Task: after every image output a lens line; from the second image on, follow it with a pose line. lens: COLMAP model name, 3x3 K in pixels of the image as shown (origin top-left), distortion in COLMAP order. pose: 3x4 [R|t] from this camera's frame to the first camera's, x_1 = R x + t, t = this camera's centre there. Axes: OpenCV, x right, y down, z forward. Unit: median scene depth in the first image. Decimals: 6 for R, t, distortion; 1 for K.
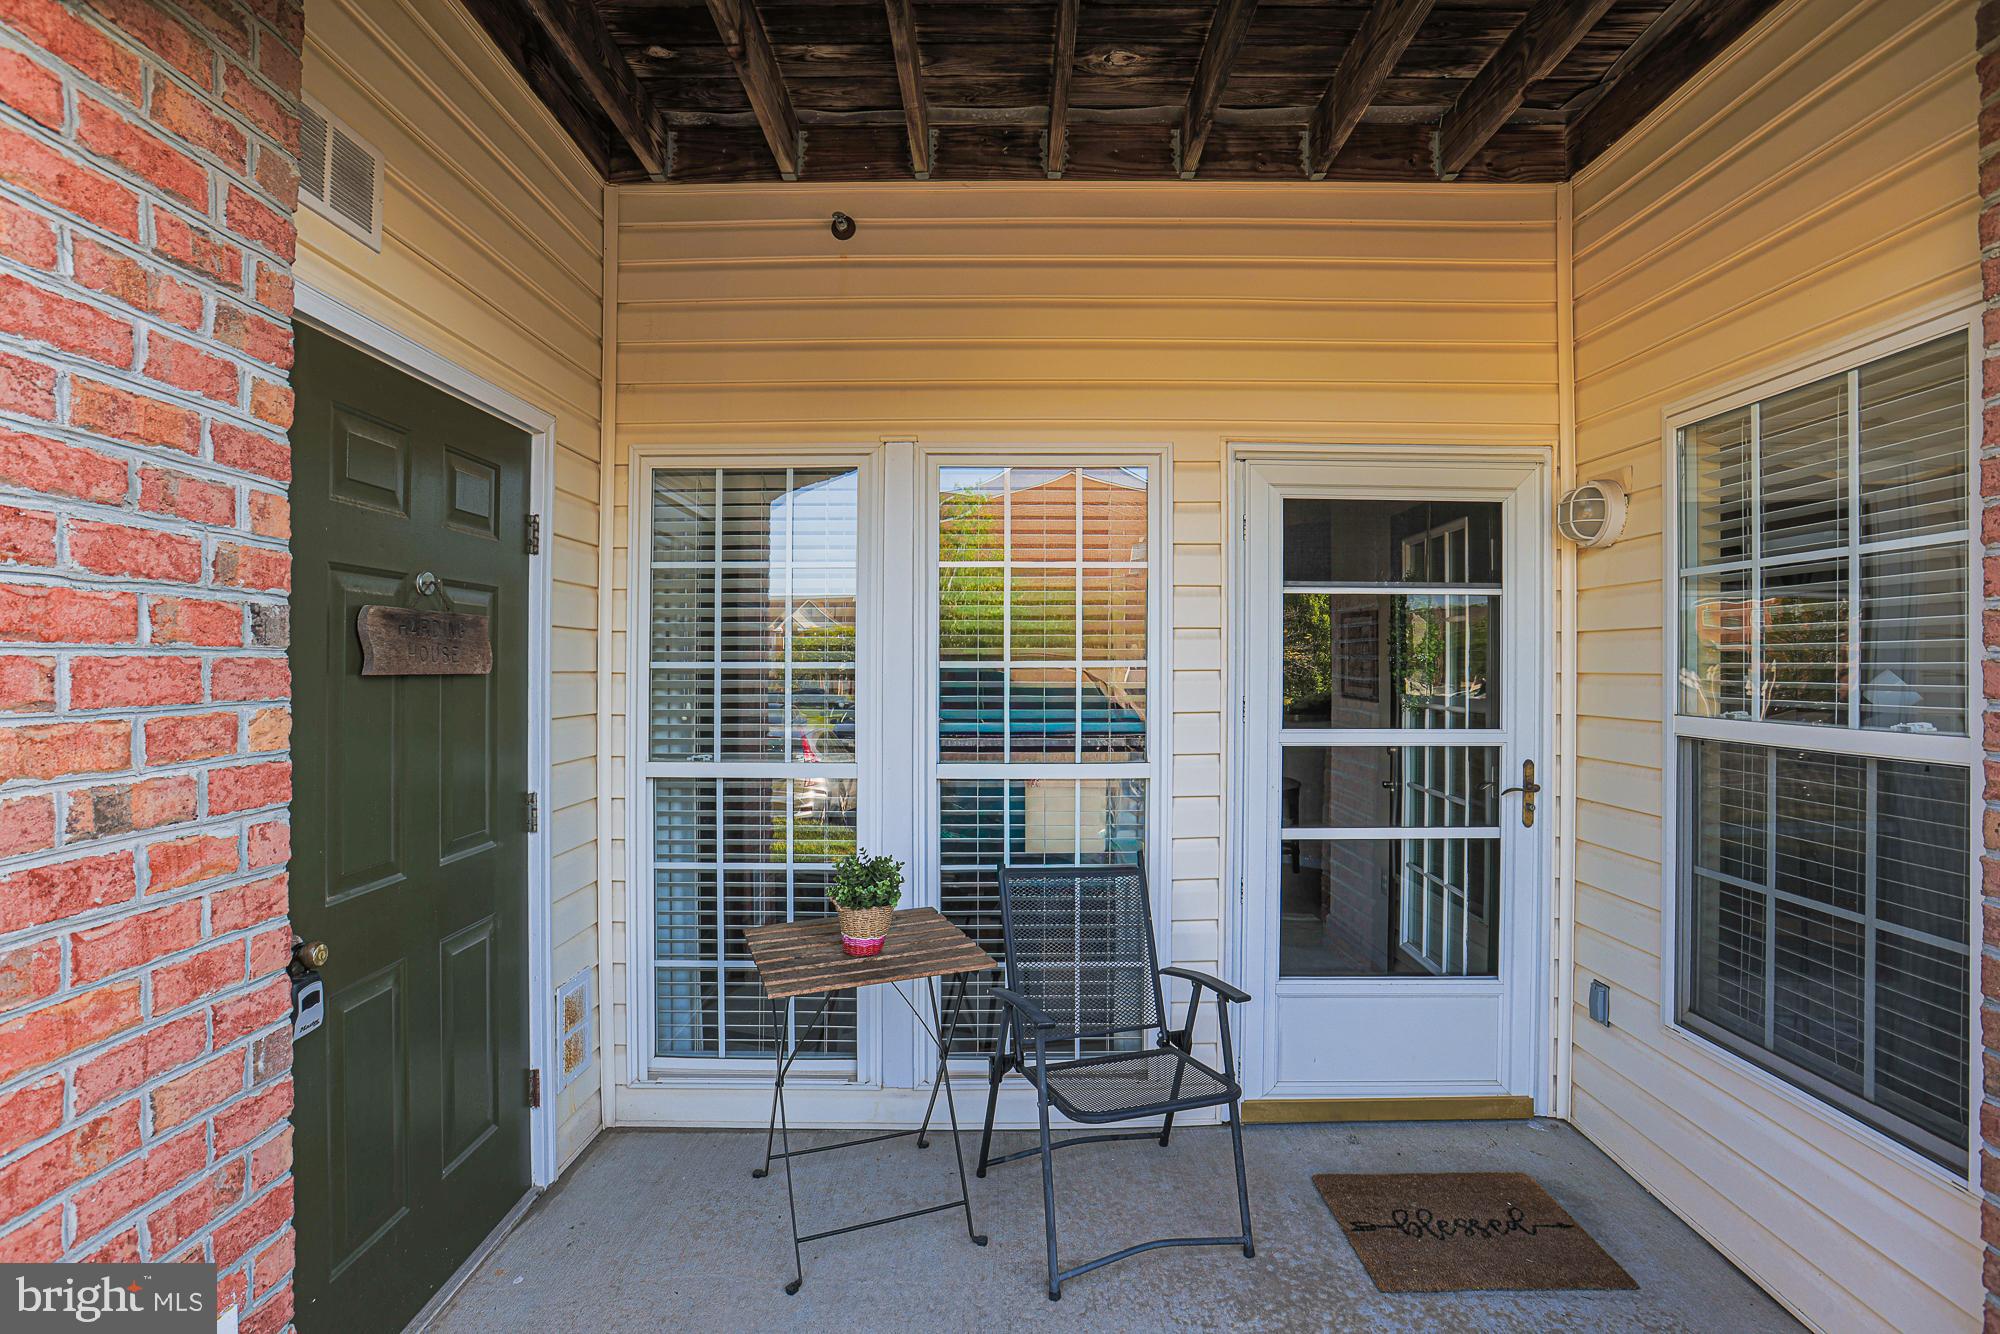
lens RADIAL K [[929.8, 0, 996.1], [0, 929.8, 661.9], [0, 0, 1]] dist [-0.054610, 0.020374]
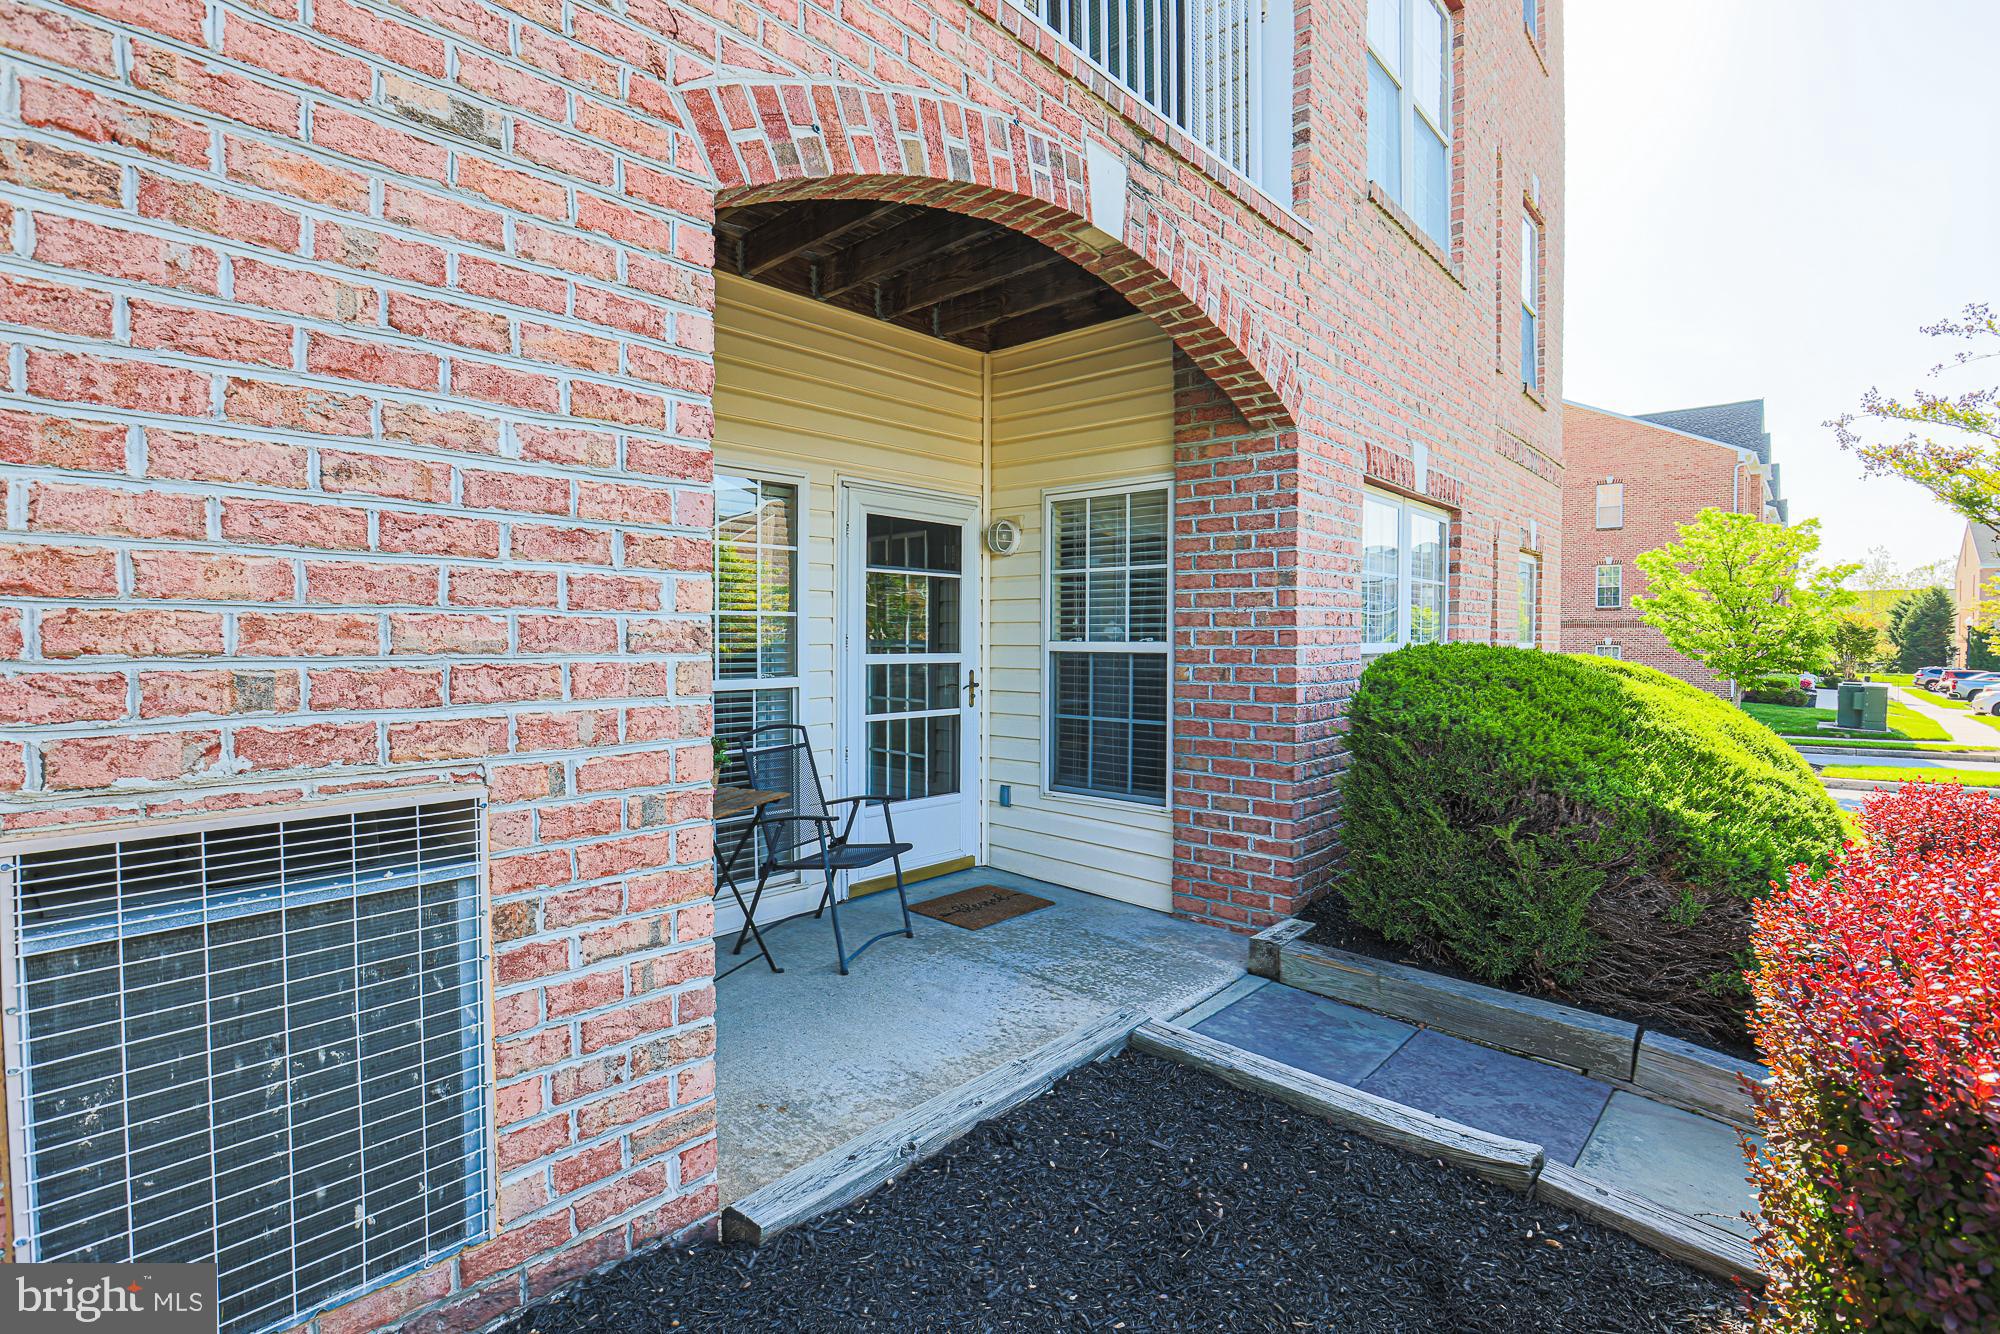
lens RADIAL K [[929.8, 0, 1005.2], [0, 929.8, 659.0], [0, 0, 1]] dist [-0.054610, 0.020374]
pose [[0.676994, -0.023365, 0.735617, -0.755271], [-0.000685, 0.999476, 0.032376, 0.026551], [-0.735988, -0.022422, 0.676623, -0.307976]]
